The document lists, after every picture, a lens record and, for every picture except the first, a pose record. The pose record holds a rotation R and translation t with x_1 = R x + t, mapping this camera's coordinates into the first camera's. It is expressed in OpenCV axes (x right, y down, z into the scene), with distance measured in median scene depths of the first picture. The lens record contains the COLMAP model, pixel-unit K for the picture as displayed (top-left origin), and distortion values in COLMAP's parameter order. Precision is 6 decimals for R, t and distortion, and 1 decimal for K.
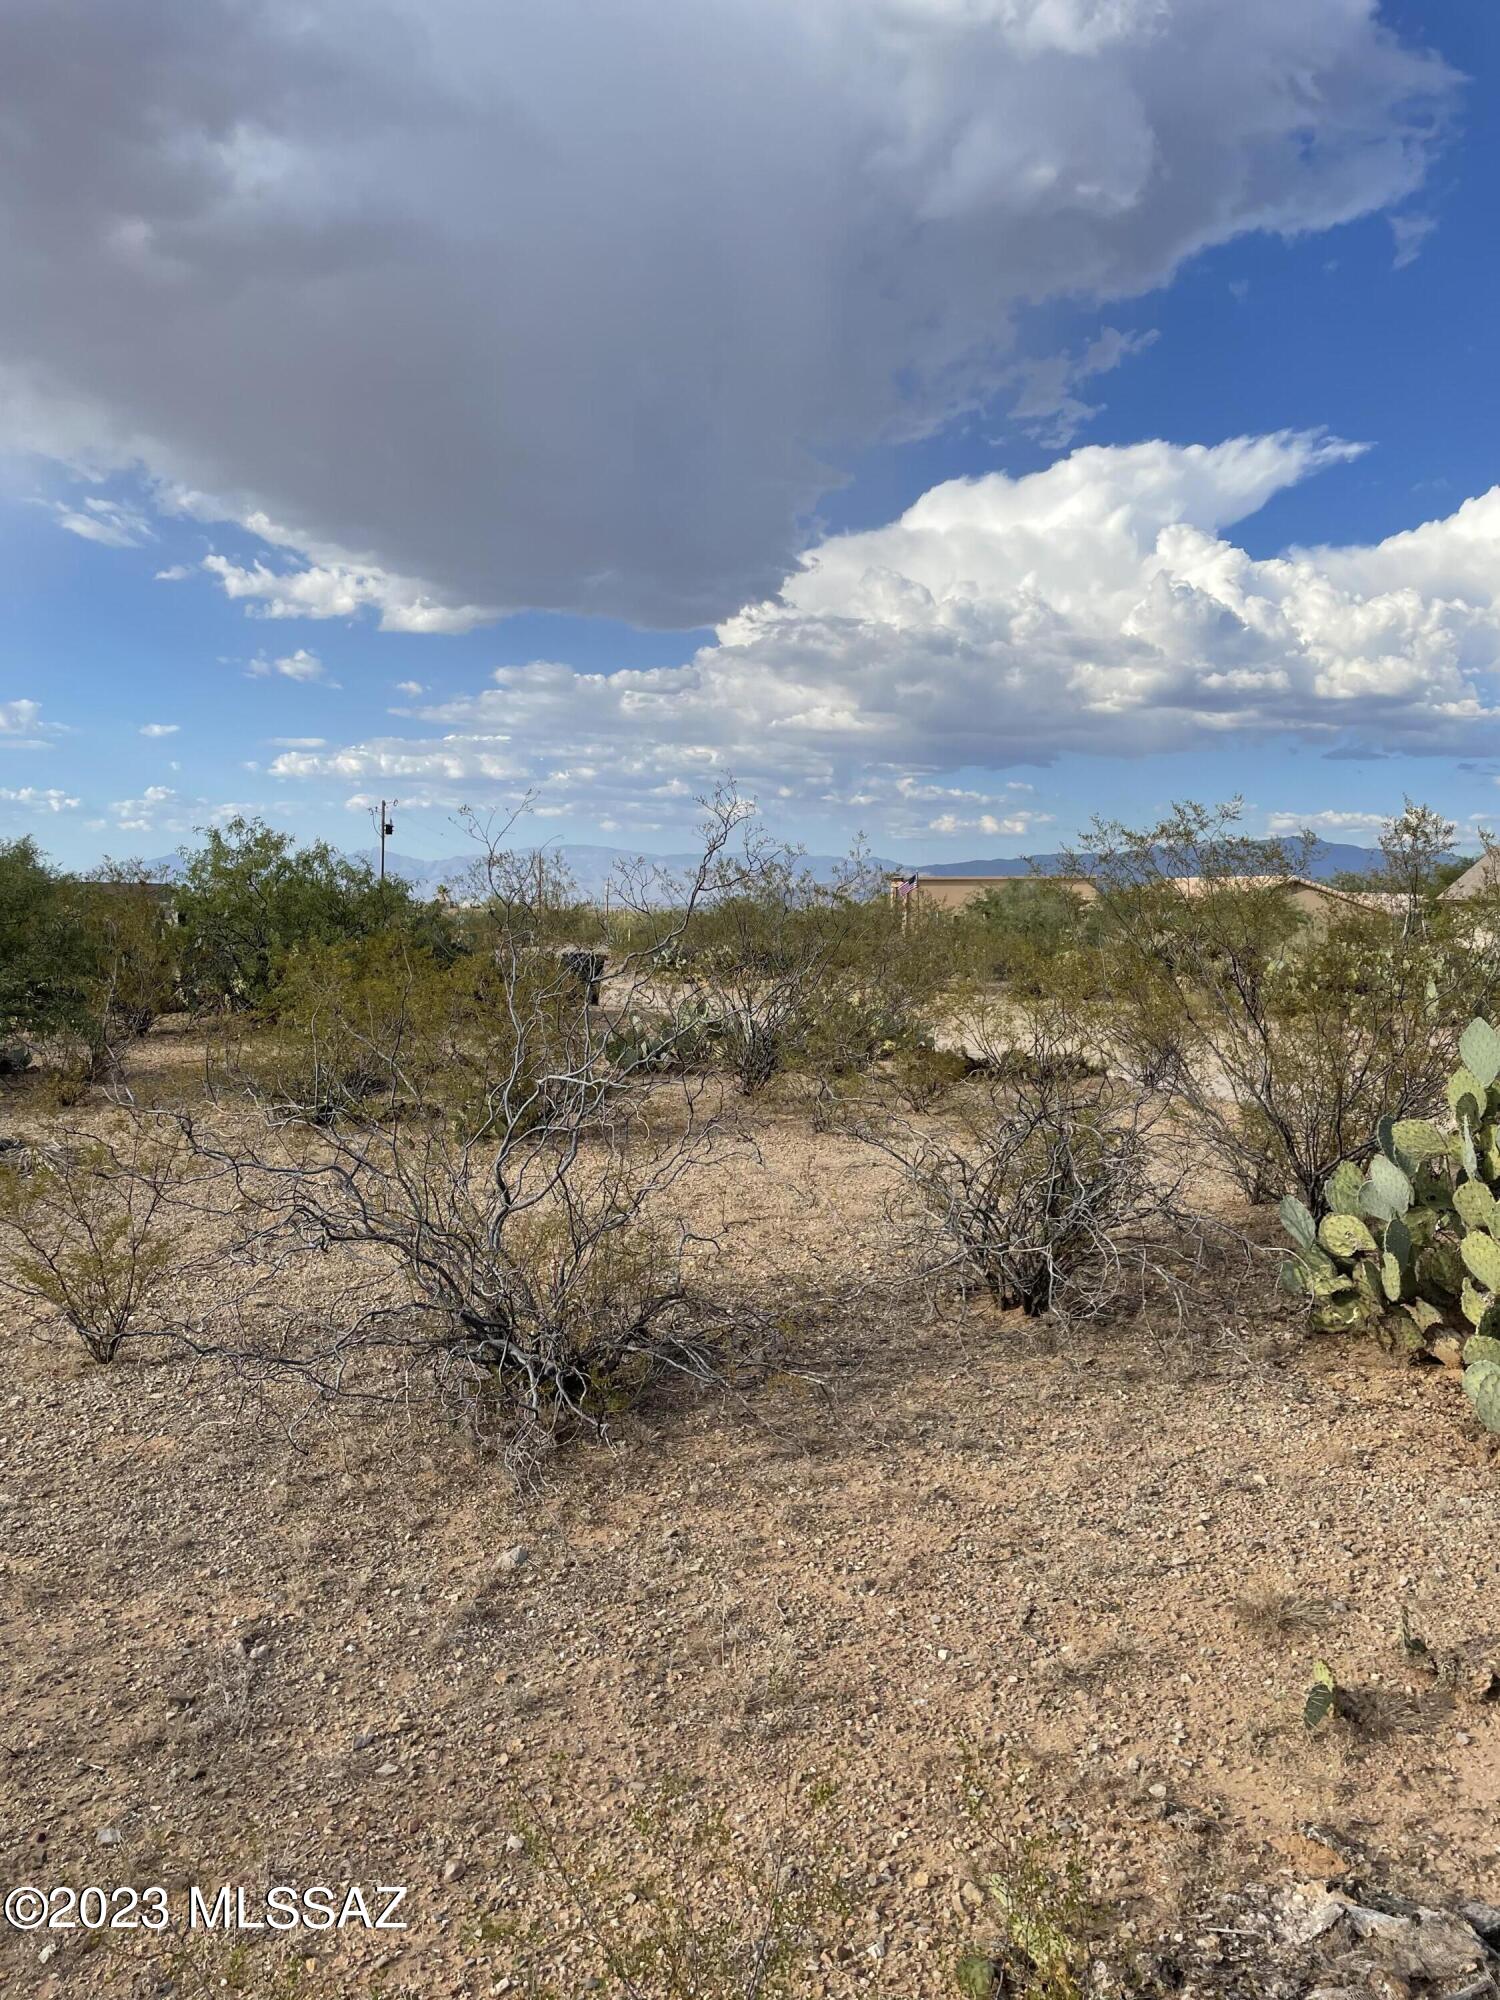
lens RADIAL K [[1487.2, 0, 750.0], [0, 1487.2, 1000.0], [0, 0, 1]] dist [0.087469, -0.120153]
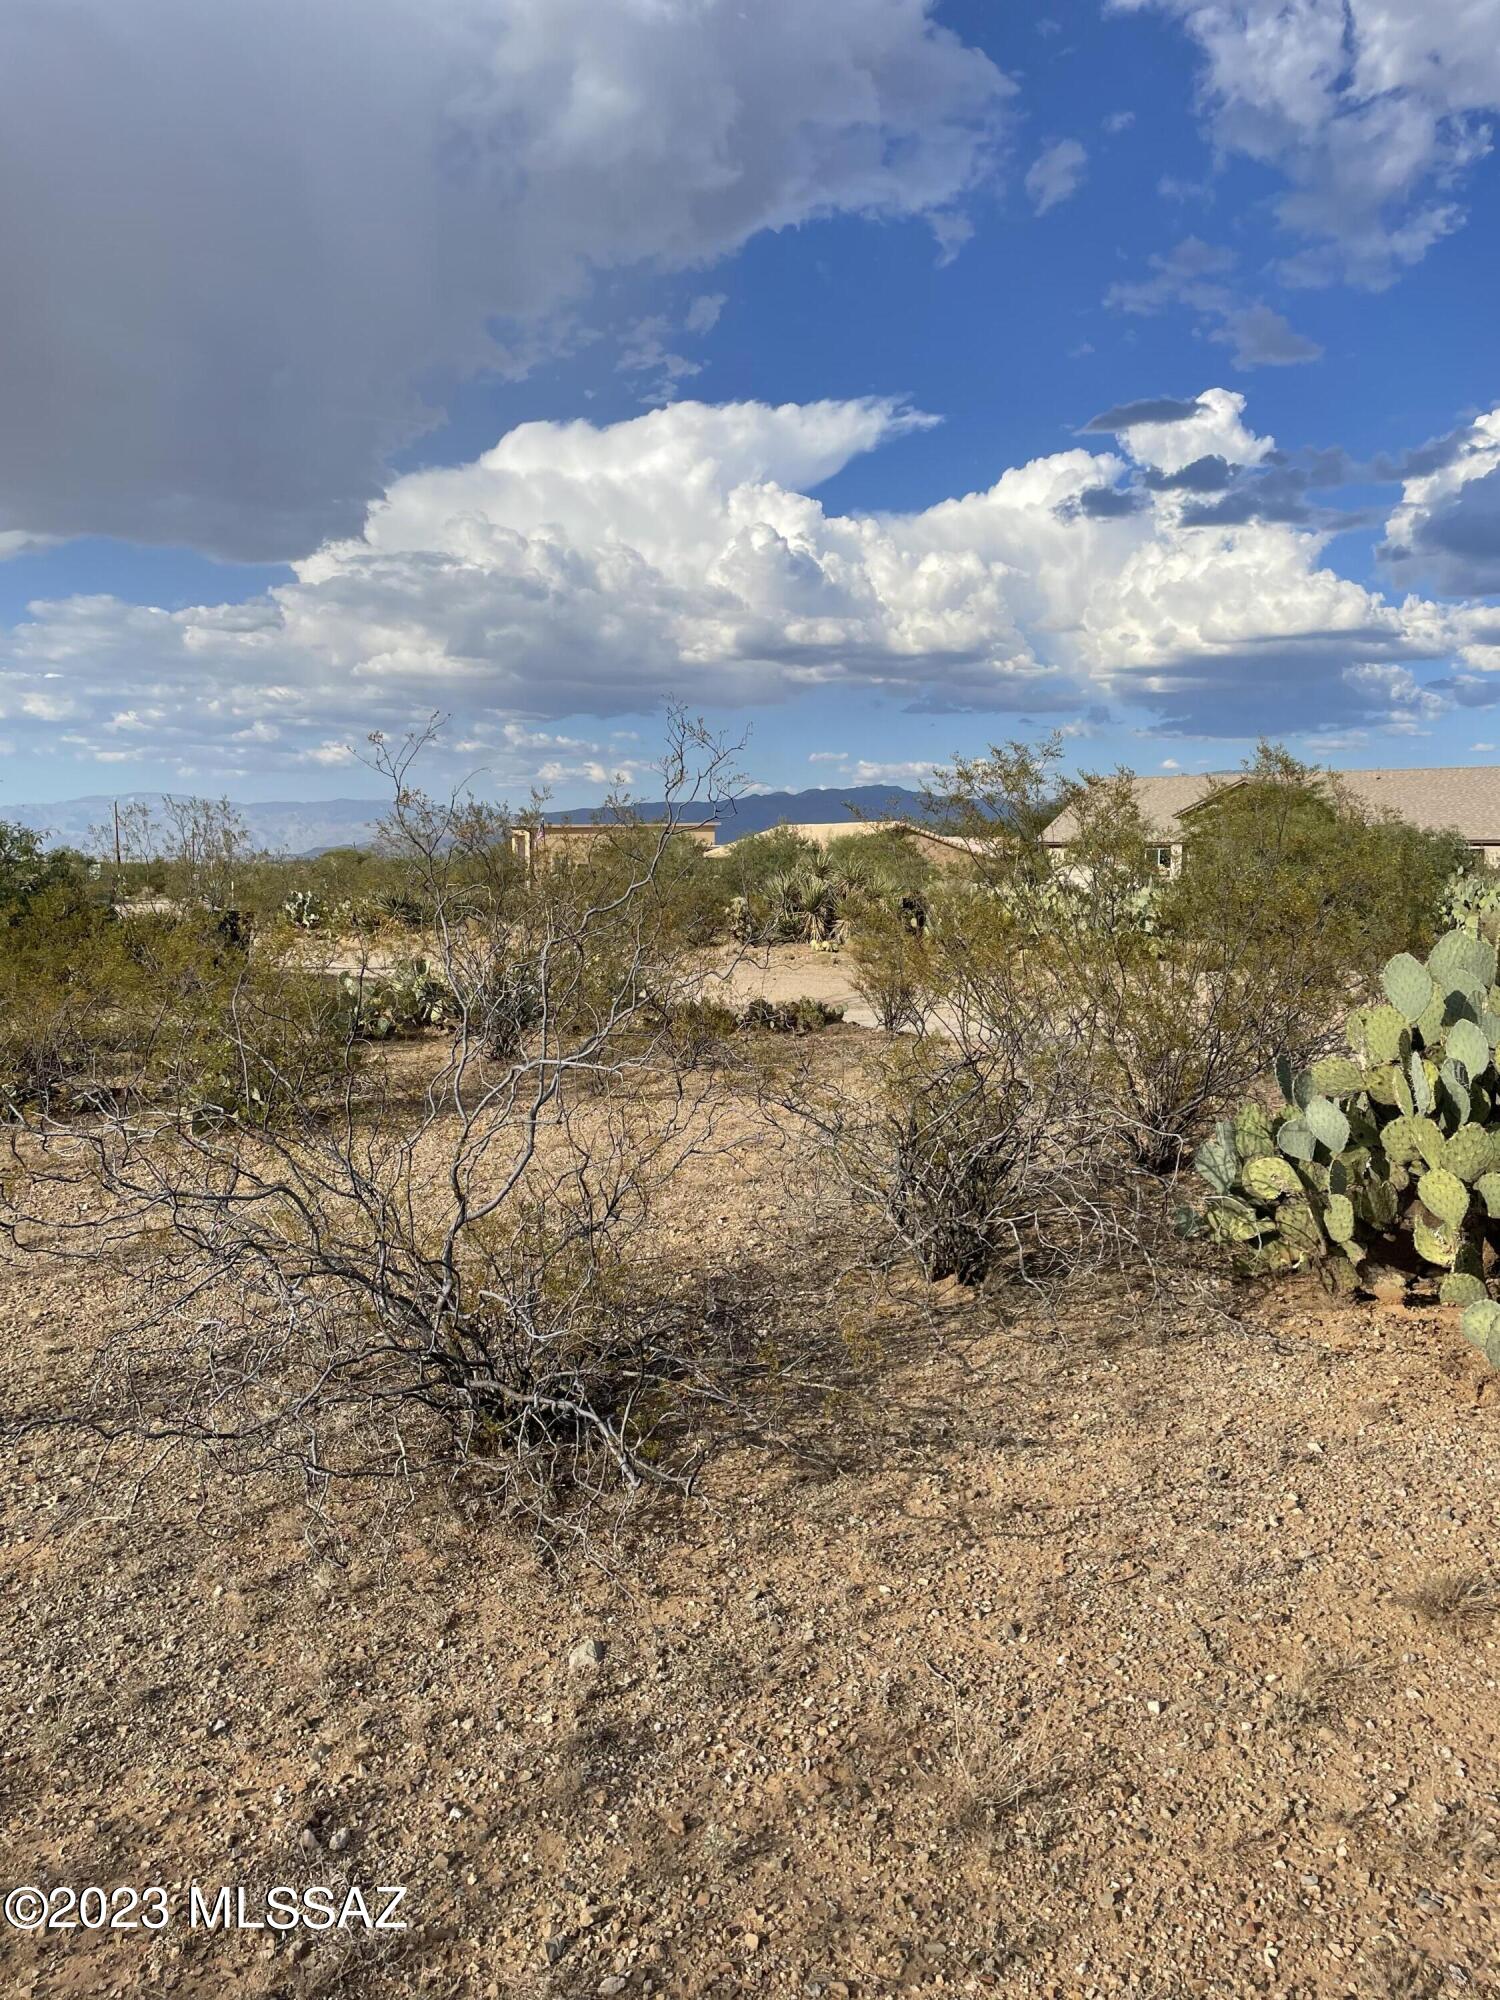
lens RADIAL K [[1496.1, 0, 742.0], [0, 1496.1, 968.1], [0, 0, 1]] dist [0.086132, -0.110951]
pose [[0.968531, -0.032407, 0.246775, -0.264837], [0.029304, 0.999439, 0.016234, -0.010539], [-0.247163, -0.008492, 0.968937, 0.185795]]
